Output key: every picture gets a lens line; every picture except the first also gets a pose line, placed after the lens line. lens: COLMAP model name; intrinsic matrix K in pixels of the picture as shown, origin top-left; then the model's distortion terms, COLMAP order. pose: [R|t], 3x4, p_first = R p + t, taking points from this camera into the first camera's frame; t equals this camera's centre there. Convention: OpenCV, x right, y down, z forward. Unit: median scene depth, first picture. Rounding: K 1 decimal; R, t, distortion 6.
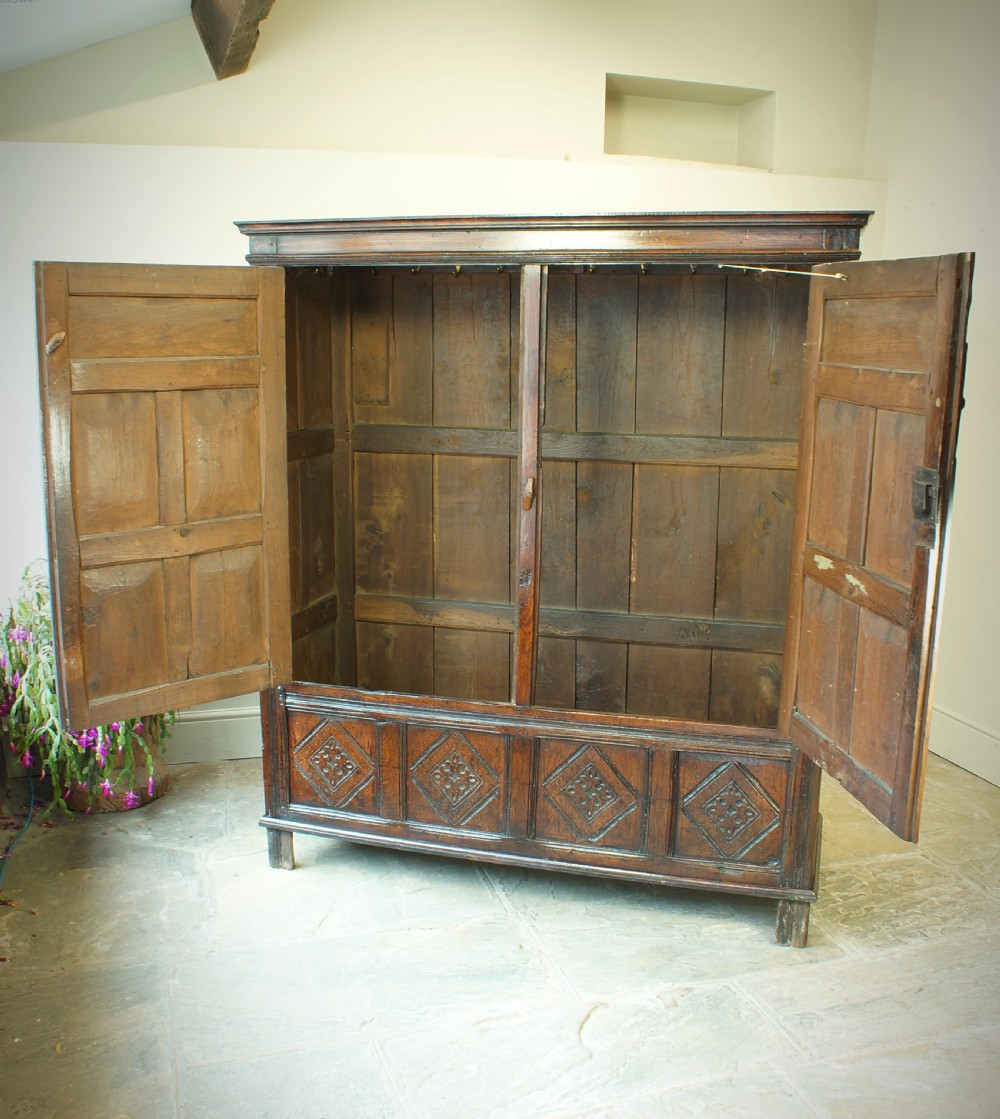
lens RADIAL K [[1154.9, 0, 501.6], [0, 1154.9, 578.0], [0, 0, 1]] dist [-0.128479, -0.004393]
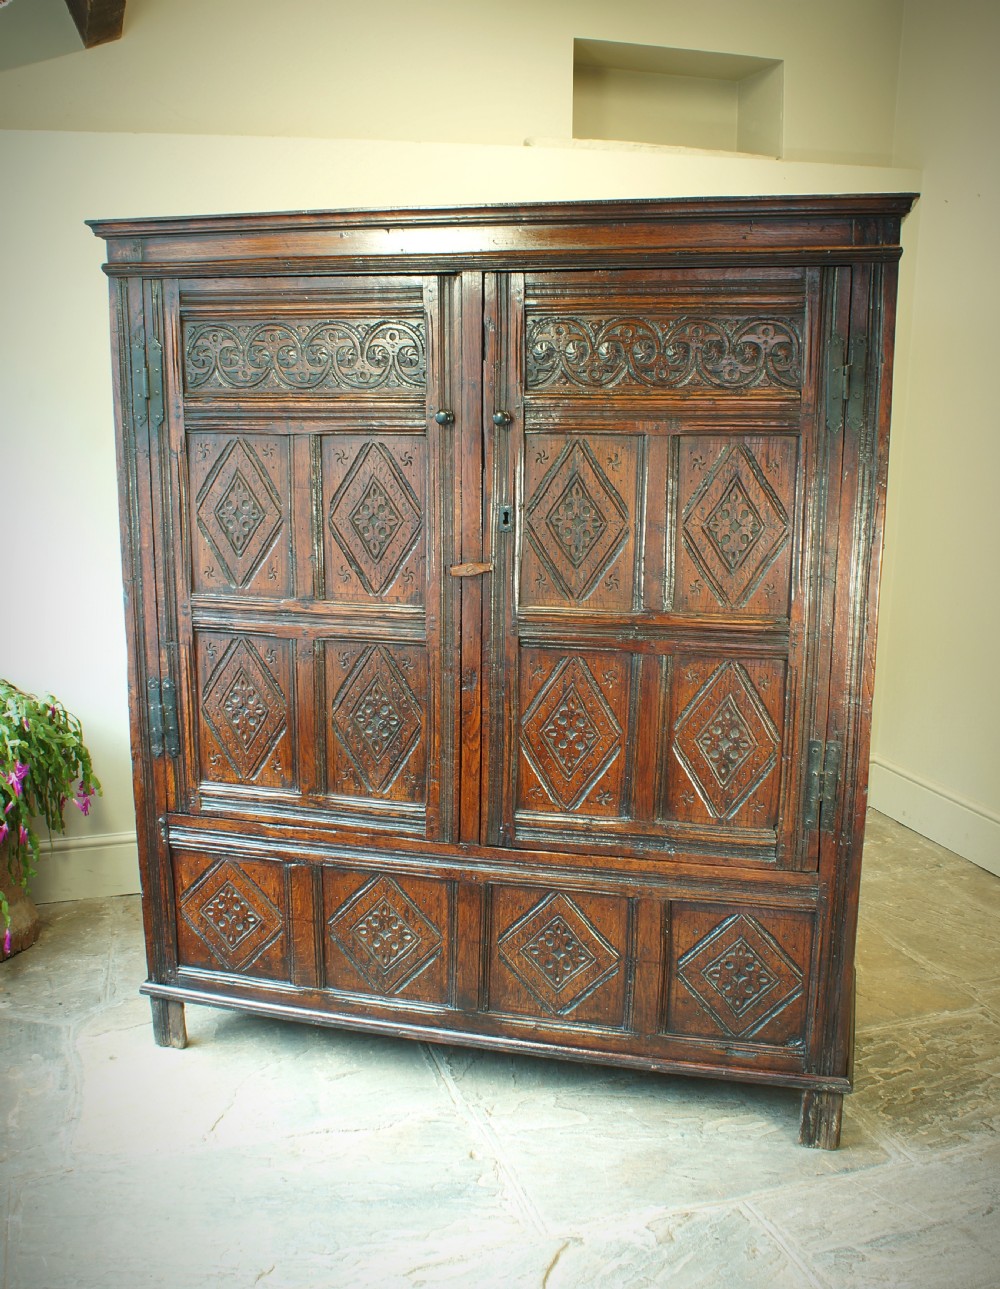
lens RADIAL K [[1296.8, 0, 500.0], [0, 1296.8, 644.5], [0, 0, 1]] dist [-0.108701, 0.008851]
pose [[0.999752, -0.014491, 0.016892, 0.026129], [0.014415, 0.999886, 0.004594, -0.026389], [-0.016956, -0.004349, 0.999847, 0.131125]]
